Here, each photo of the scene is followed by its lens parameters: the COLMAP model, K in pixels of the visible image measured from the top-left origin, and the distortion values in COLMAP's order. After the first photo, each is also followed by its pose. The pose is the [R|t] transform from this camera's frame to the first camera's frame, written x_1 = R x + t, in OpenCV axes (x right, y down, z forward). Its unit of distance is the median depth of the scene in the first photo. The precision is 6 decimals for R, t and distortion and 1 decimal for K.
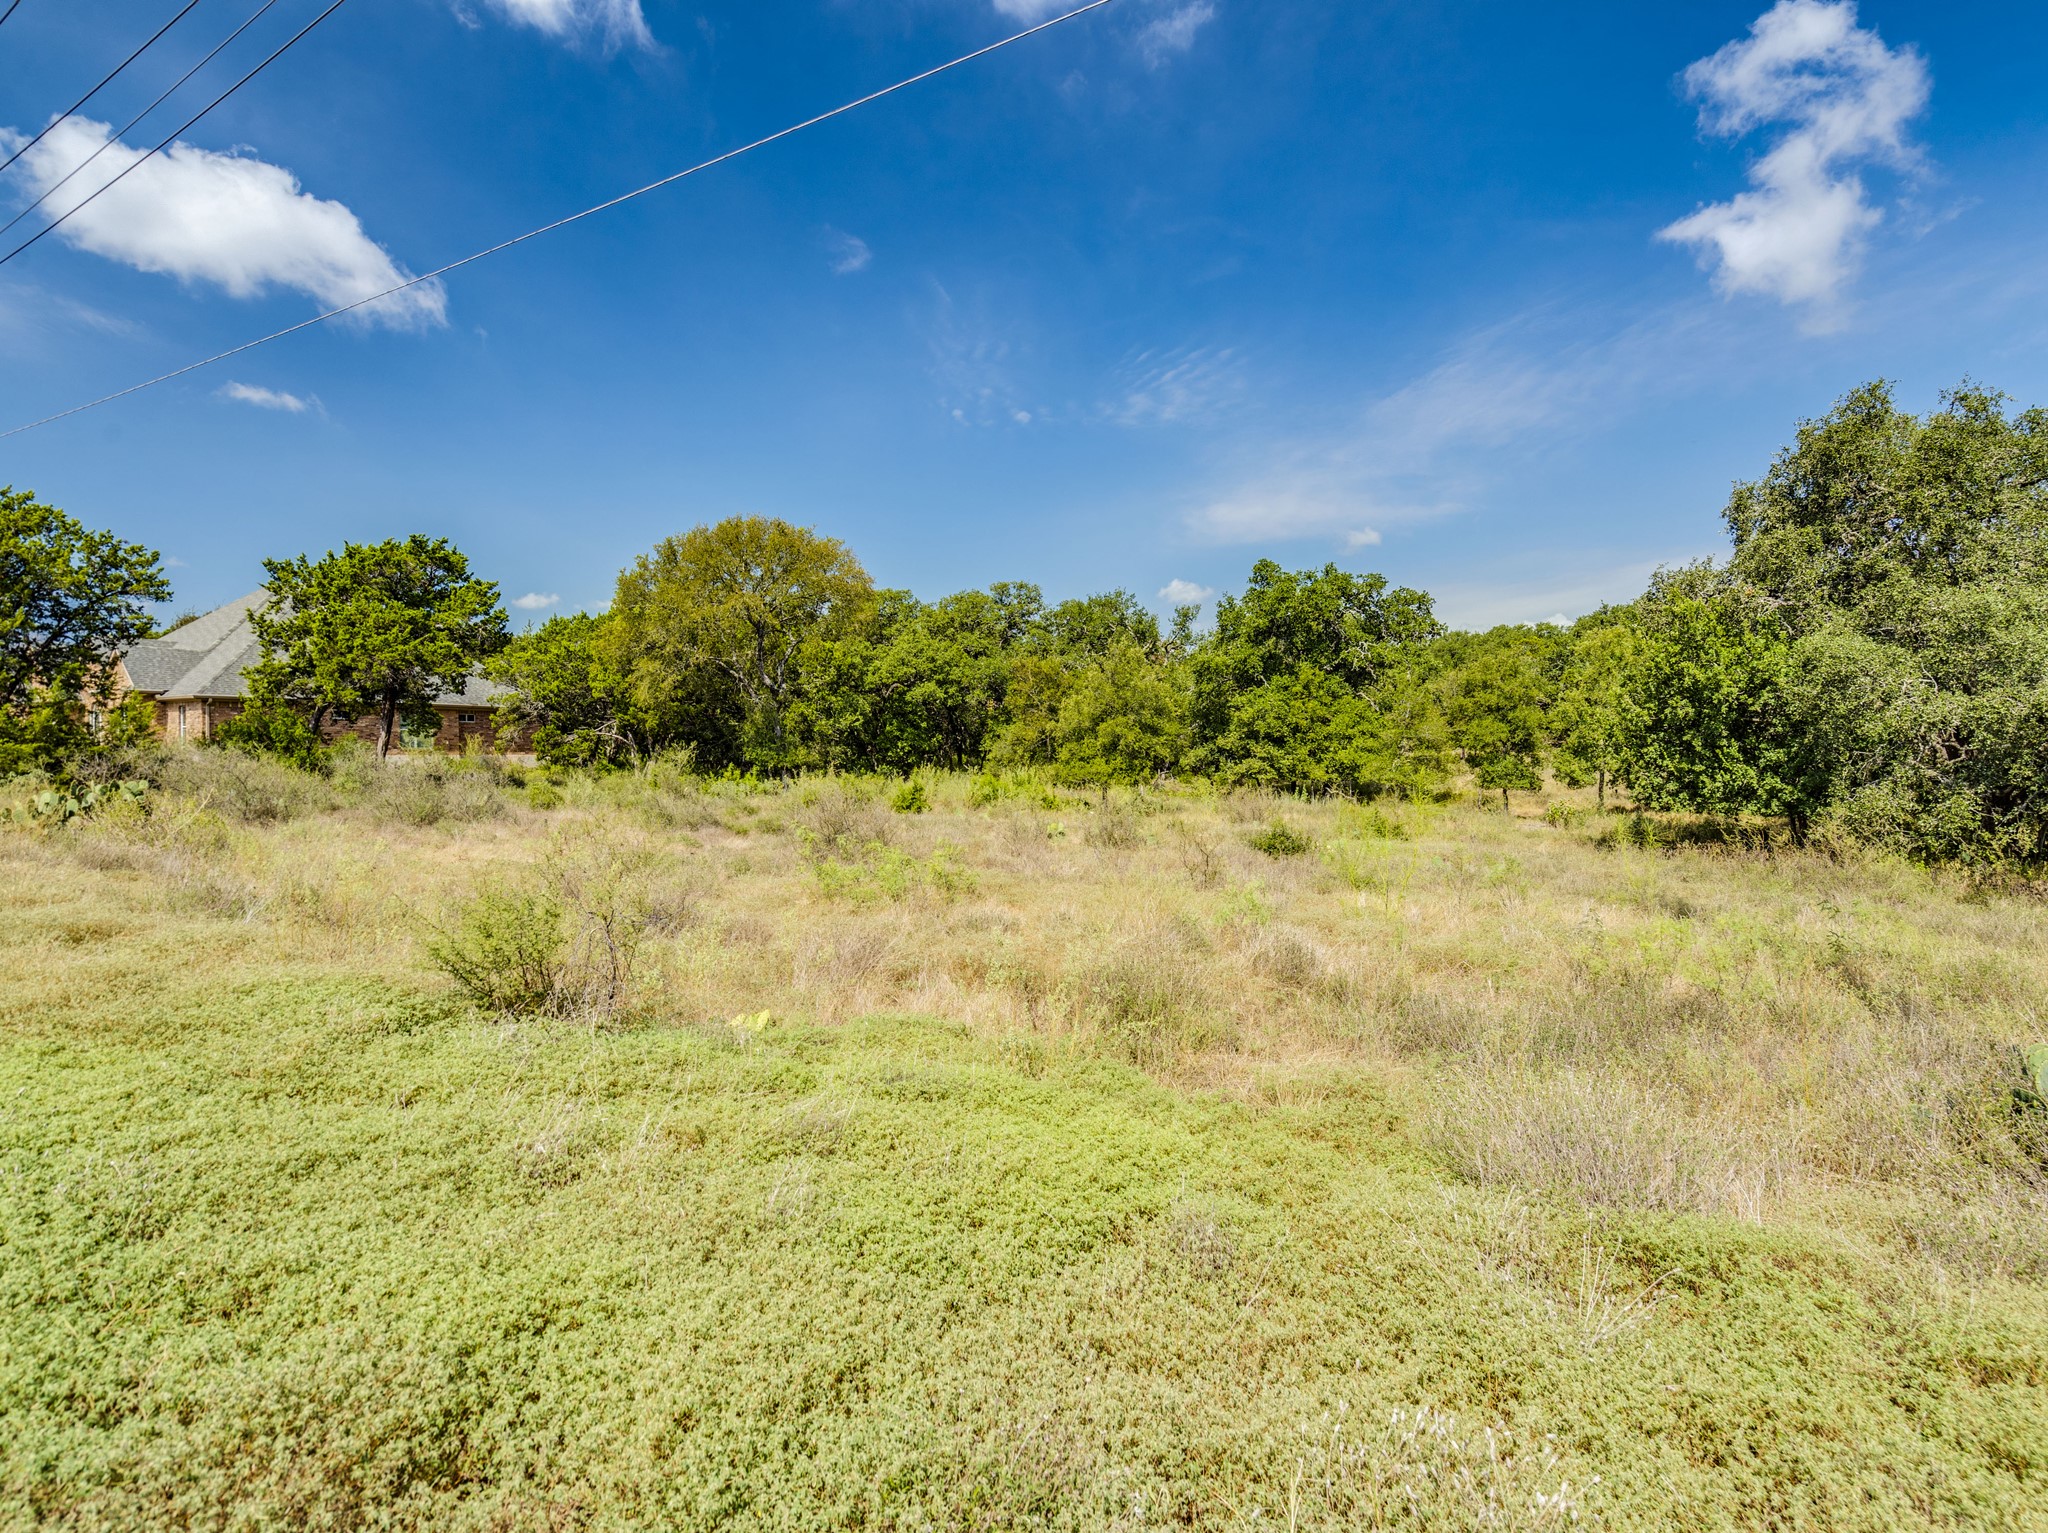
lens RADIAL K [[1065.8, 0, 1024.0], [0, 1065.8, 766.5], [0, 0, 1]] dist [0.001499, -0.000205]
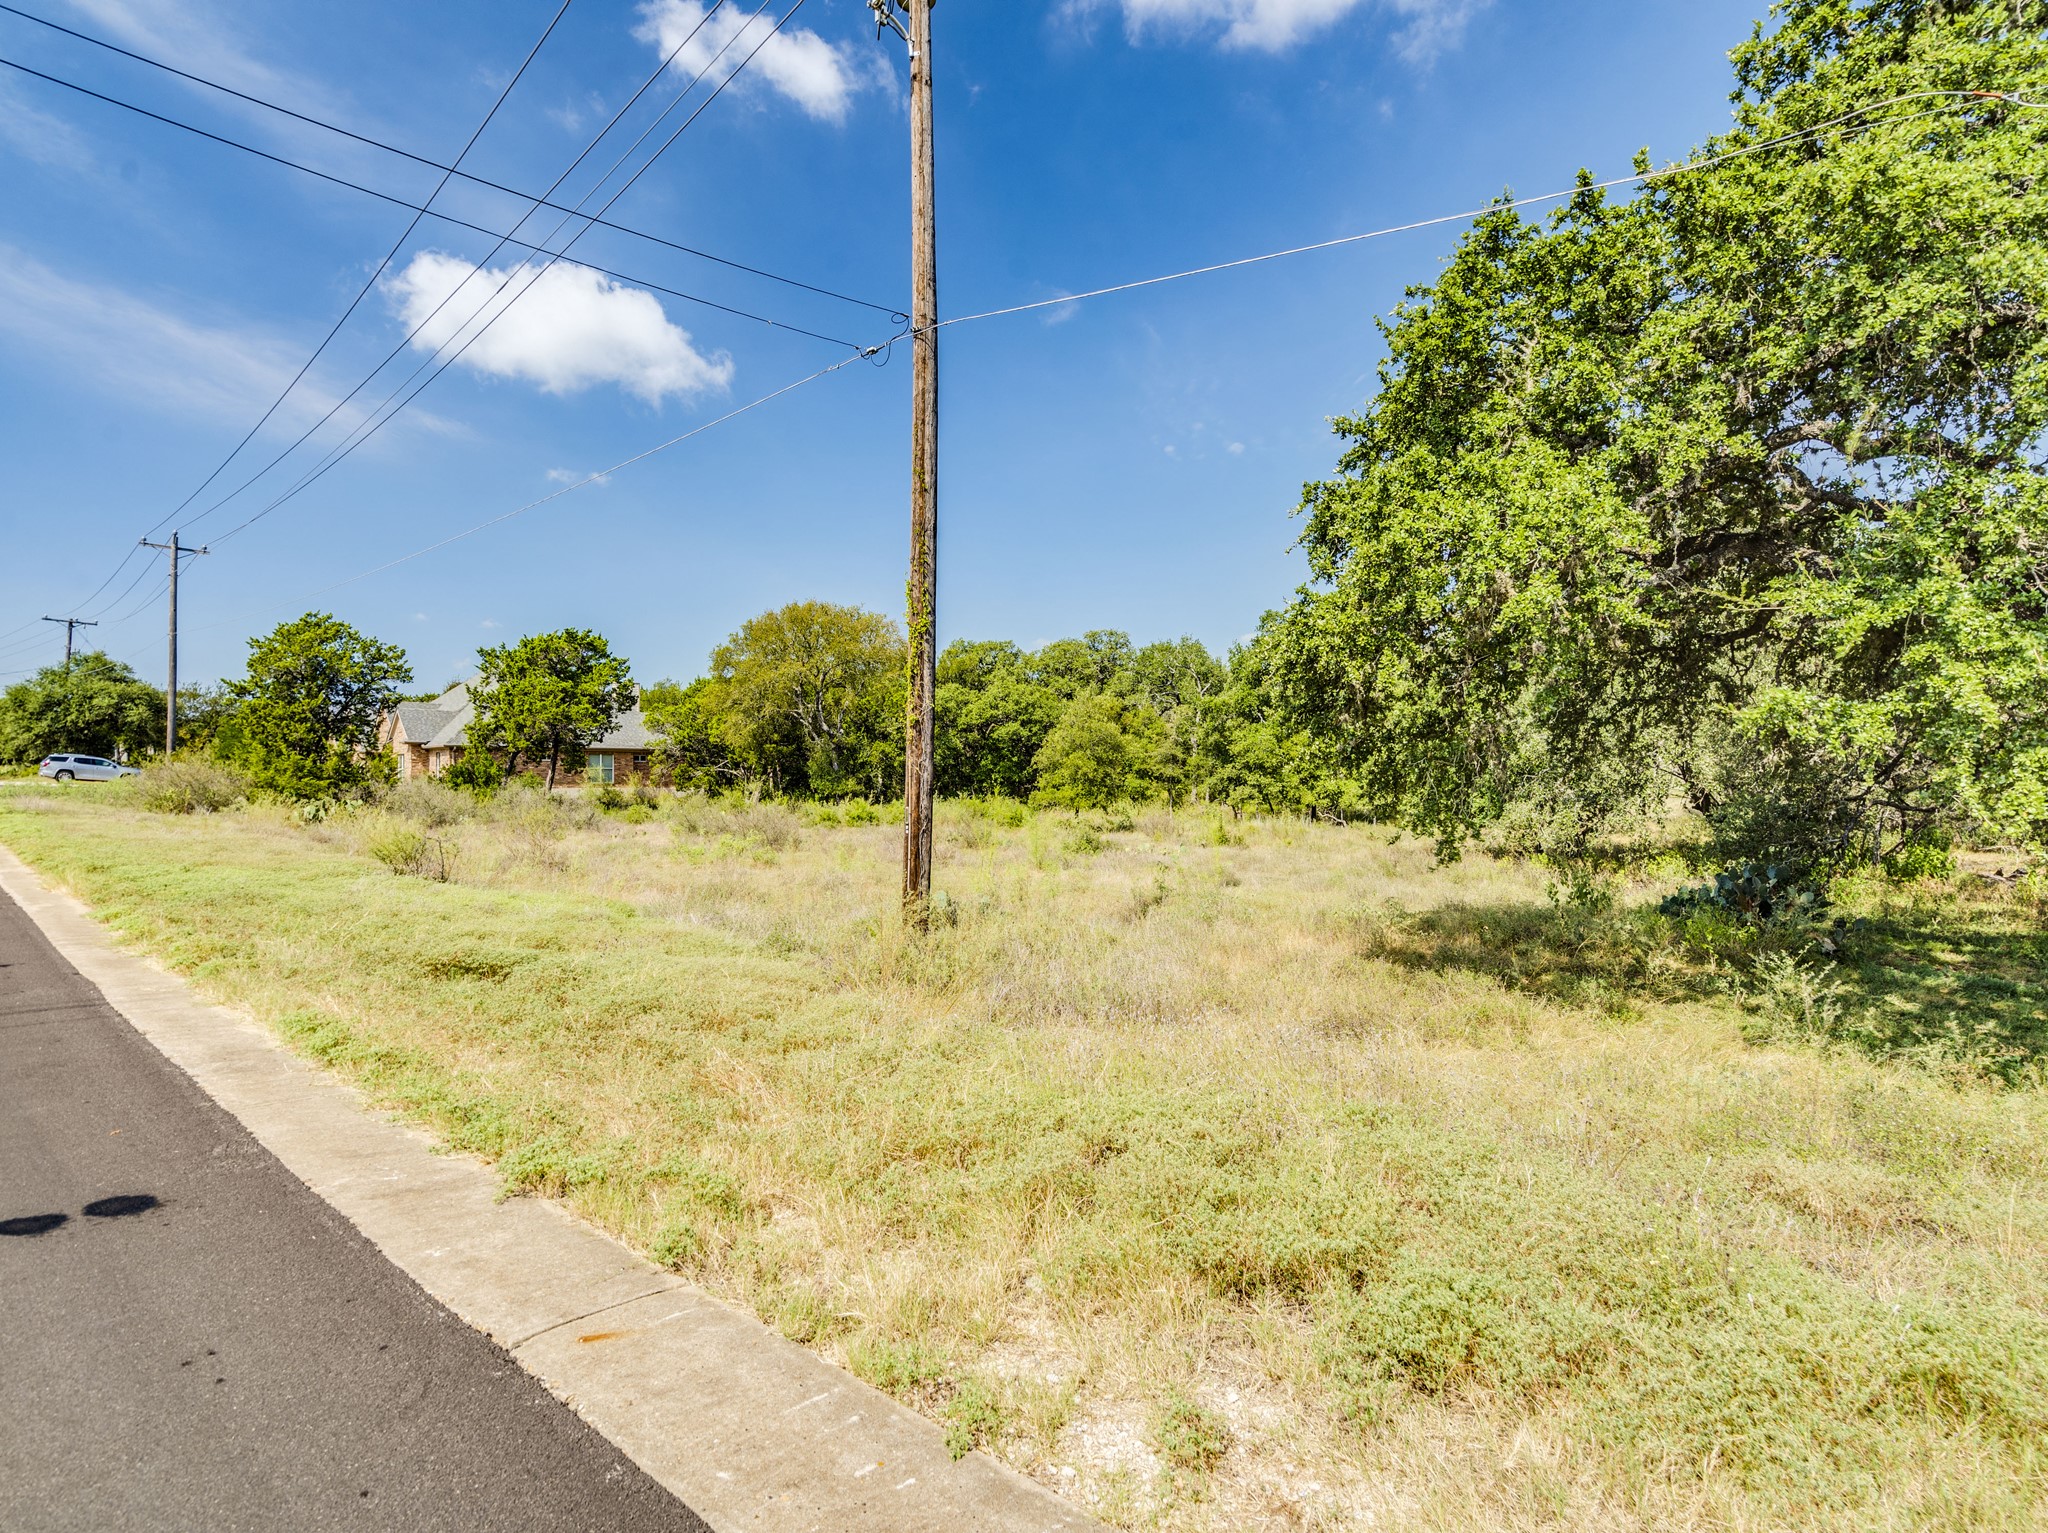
lens RADIAL K [[1086.5, 0, 1024.0], [0, 1086.5, 766.5], [0, 0, 1]] dist [0.001527, 0.000139]
pose [[0.973807, -0.010614, -0.227130, 0.247369], [0.003499, 0.999491, -0.031709, 0.007574], [0.227351, 0.030084, 0.973348, -0.179534]]
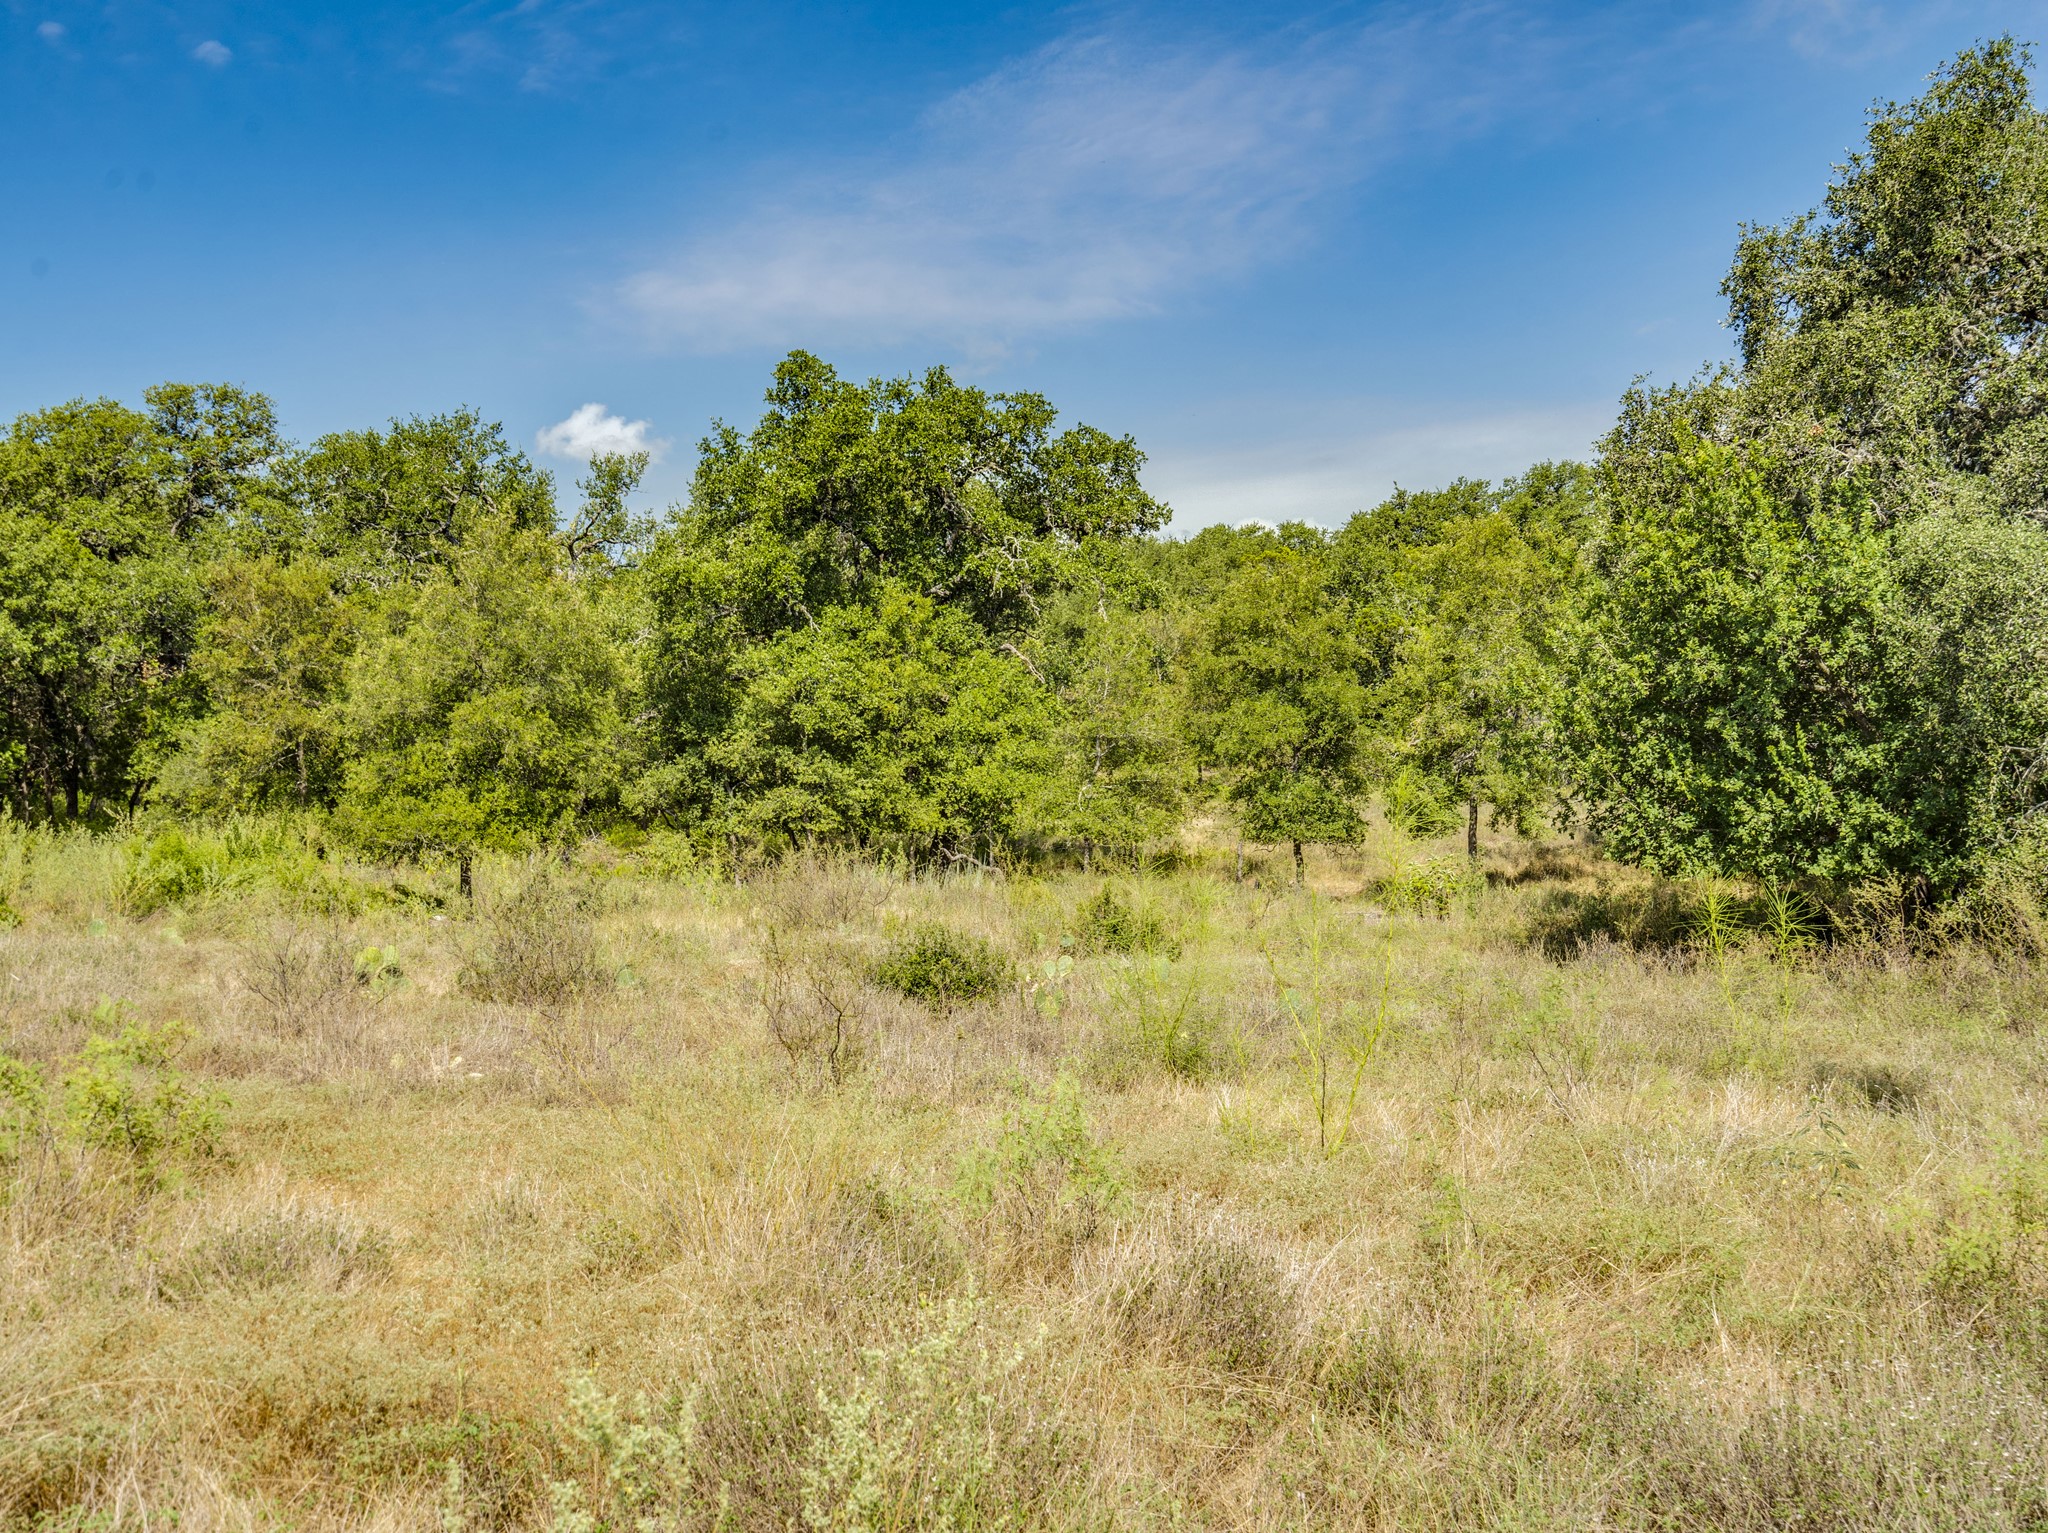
lens RADIAL K [[2233.6, 0, 1024.0], [0, 2233.6, 766.5], [0, 0, 1]] dist [0.010230, -0.002036]
pose [[0.939190, -0.010199, 0.343248, -0.016331], [0.017983, 0.999648, -0.019503, 0.004001], [-0.342928, 0.024489, 0.939042, 0.076809]]
